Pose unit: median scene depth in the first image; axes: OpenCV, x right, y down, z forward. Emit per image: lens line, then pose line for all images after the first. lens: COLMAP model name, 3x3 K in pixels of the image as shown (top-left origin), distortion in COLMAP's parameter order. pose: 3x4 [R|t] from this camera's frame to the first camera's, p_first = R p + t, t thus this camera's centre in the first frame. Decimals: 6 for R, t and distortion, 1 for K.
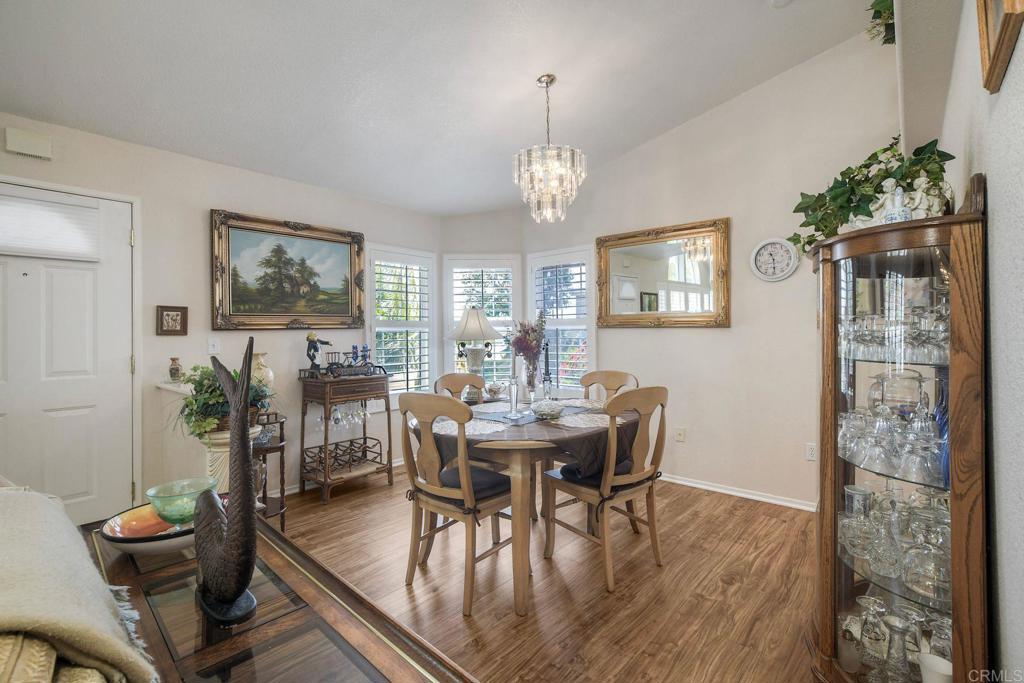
lens RADIAL K [[449.5, 0, 516.3], [0, 449.5, 338.2], [0, 0, 1]] dist [-0.001226, -0.000516]
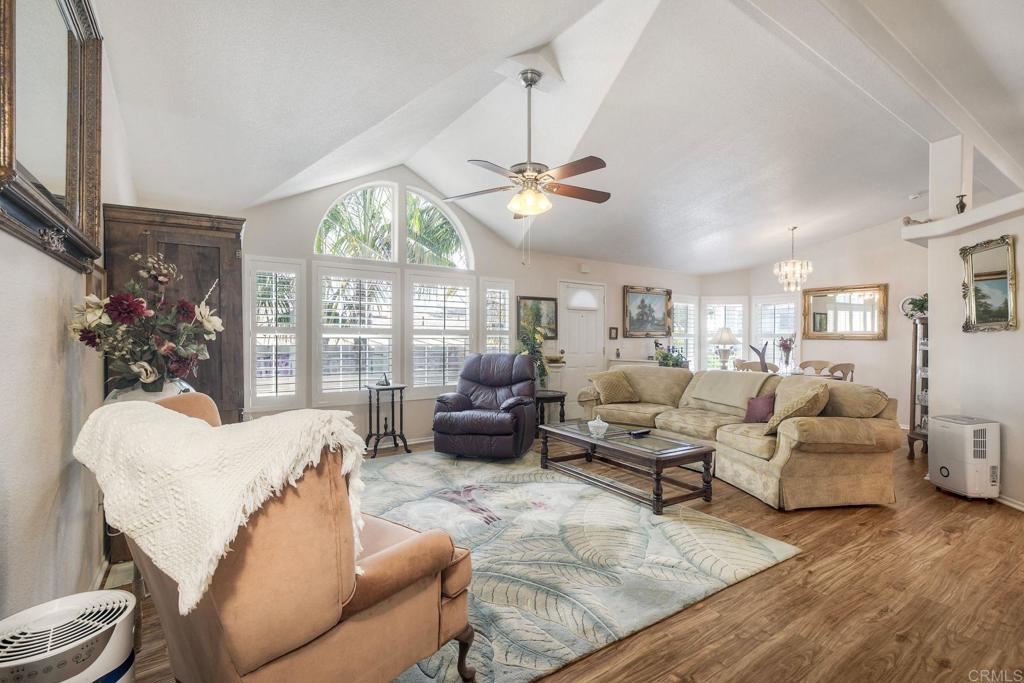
lens RADIAL K [[456.5, 0, 512.0], [0, 456.5, 341.5], [0, 0, 1]] dist [0.001281, 0.001447]
pose [[0.967390, 0.017636, -0.252676, -0.580253], [-0.019733, 0.999789, -0.005768, 0.024811], [0.252520, 0.010566, 0.967534, -1.290550]]
